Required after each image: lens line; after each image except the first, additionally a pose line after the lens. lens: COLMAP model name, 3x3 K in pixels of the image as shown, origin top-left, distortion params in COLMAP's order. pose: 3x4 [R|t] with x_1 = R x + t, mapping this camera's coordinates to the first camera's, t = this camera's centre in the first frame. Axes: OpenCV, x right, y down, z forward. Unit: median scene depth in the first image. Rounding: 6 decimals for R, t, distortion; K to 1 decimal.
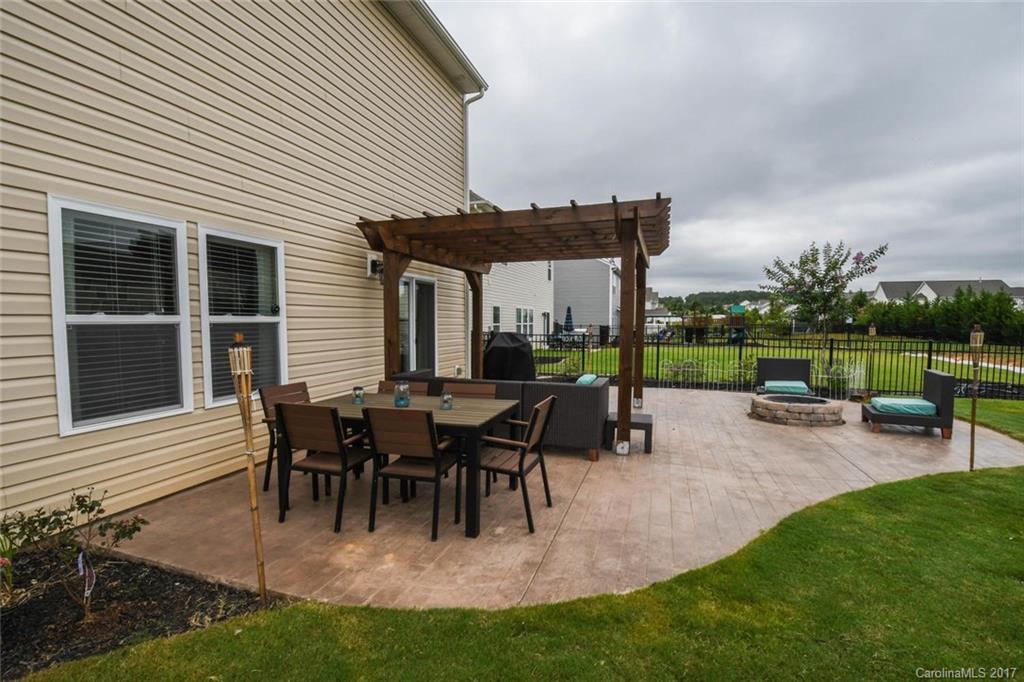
lens RADIAL K [[466.1, 0, 512.0], [0, 466.1, 341.0], [0, 0, 1]] dist [-0.031385, -0.000359]
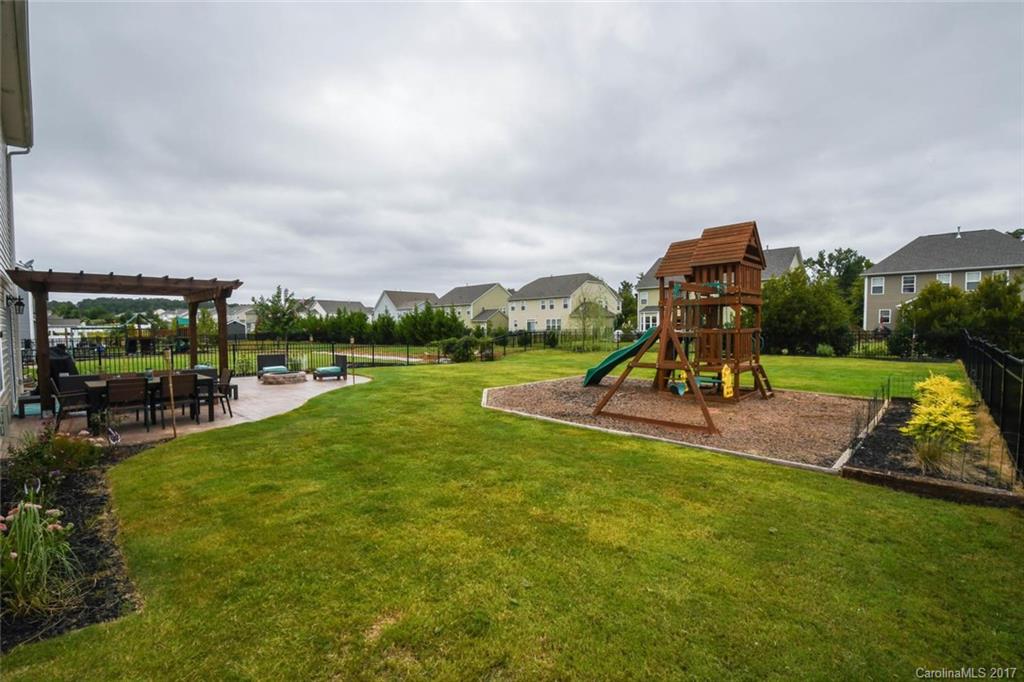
lens RADIAL K [[417.1, 0, 512.0], [0, 417.1, 341.0], [0, 0, 1]] dist [0.000329, -0.000020]
pose [[0.386153, -0.028923, 0.921981, -0.692718], [0.042925, 0.998989, 0.013360, 0.002792], [-0.921435, 0.034417, 0.387005, -0.650472]]
